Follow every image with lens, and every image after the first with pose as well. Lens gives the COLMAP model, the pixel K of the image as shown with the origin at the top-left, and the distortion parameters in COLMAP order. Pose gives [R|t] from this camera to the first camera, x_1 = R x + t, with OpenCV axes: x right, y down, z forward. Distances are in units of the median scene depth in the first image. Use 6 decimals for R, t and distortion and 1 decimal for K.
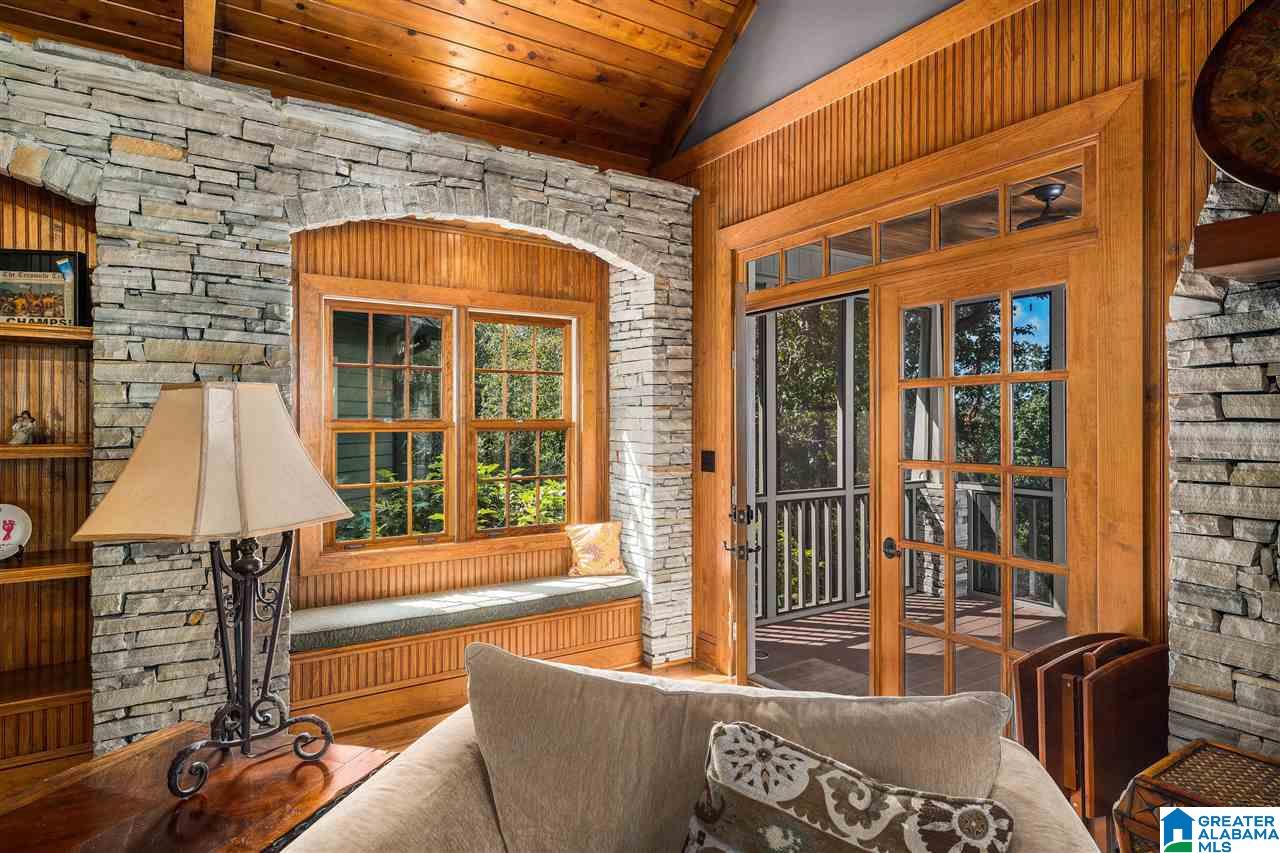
lens RADIAL K [[709.5, 0, 640.0], [0, 709.5, 426.5], [0, 0, 1]] dist [0.001153, -0.000876]
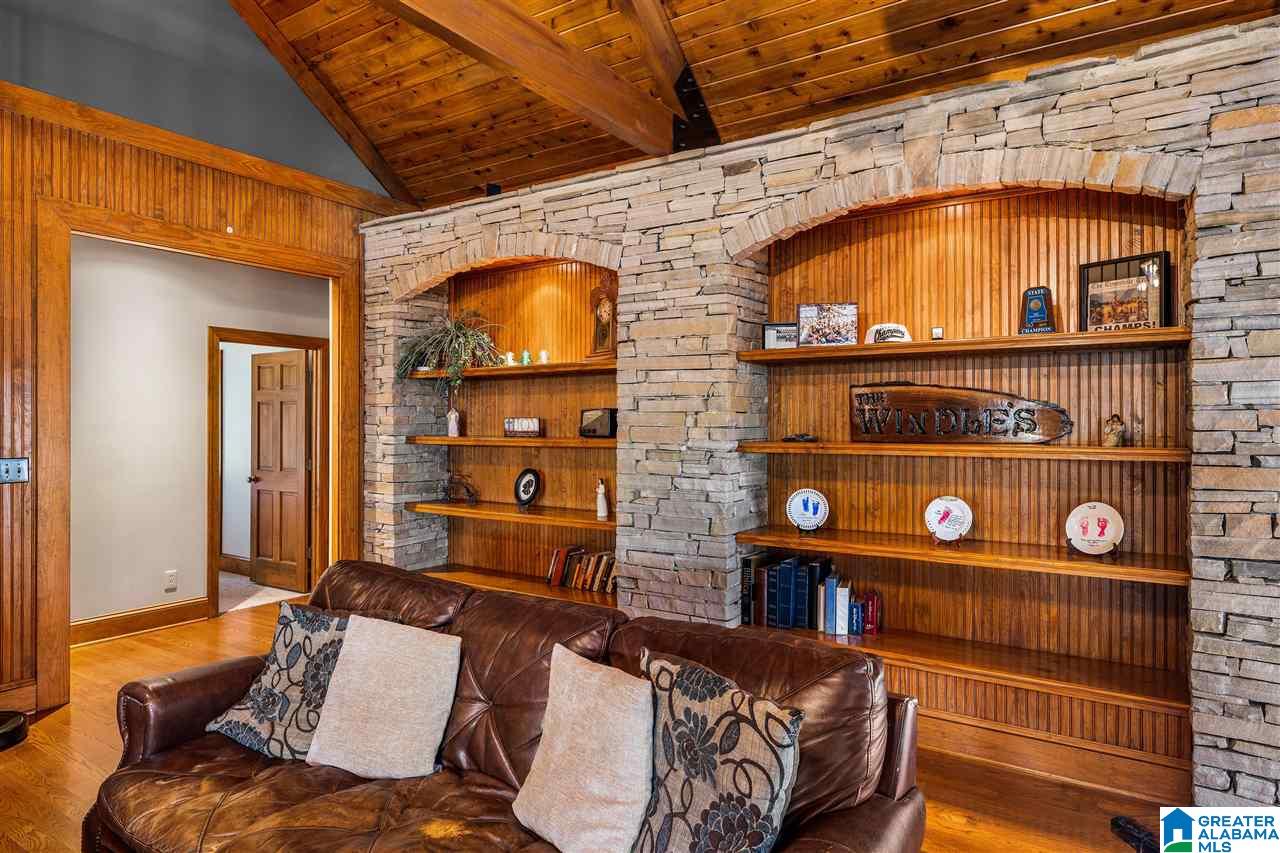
lens RADIAL K [[762.9, 0, 640.0], [0, 762.9, 426.5], [0, 0, 1]] dist [0.002249, 0.001497]
pose [[0.388293, 0.003353, -0.921530, -0.109990], [-0.006334, 0.999979, 0.000970, -0.001002], [0.921514, 0.005460, 0.388307, -0.077323]]
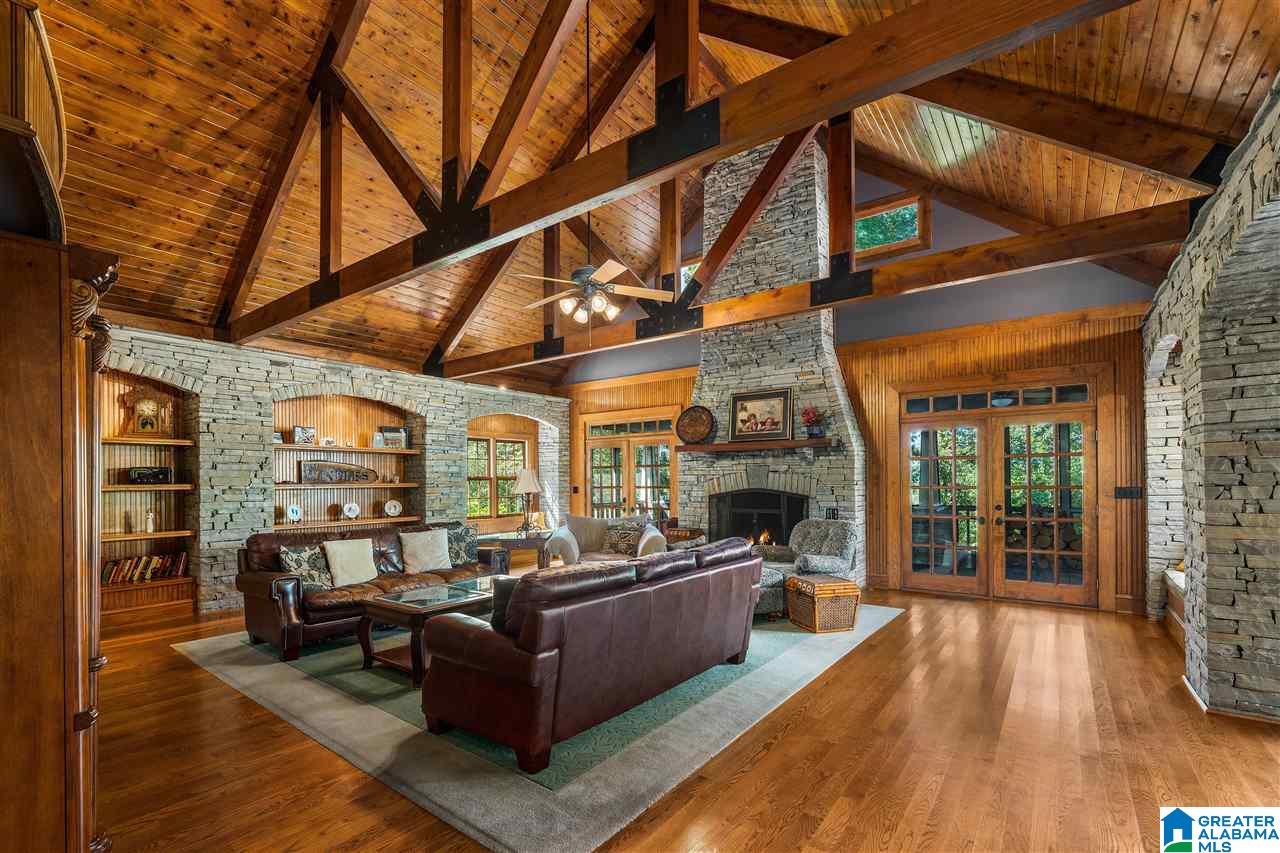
lens RADIAL K [[571.6, 0, 644.8], [0, 571.6, 480.4], [0, 0, 1]] dist [-0.000431, -0.000036]
pose [[0.936364, -0.006419, 0.350971, -0.734272], [0.009560, 0.999928, -0.007218, 0.043180], [-0.350900, 0.010114, 0.936358, -2.104618]]
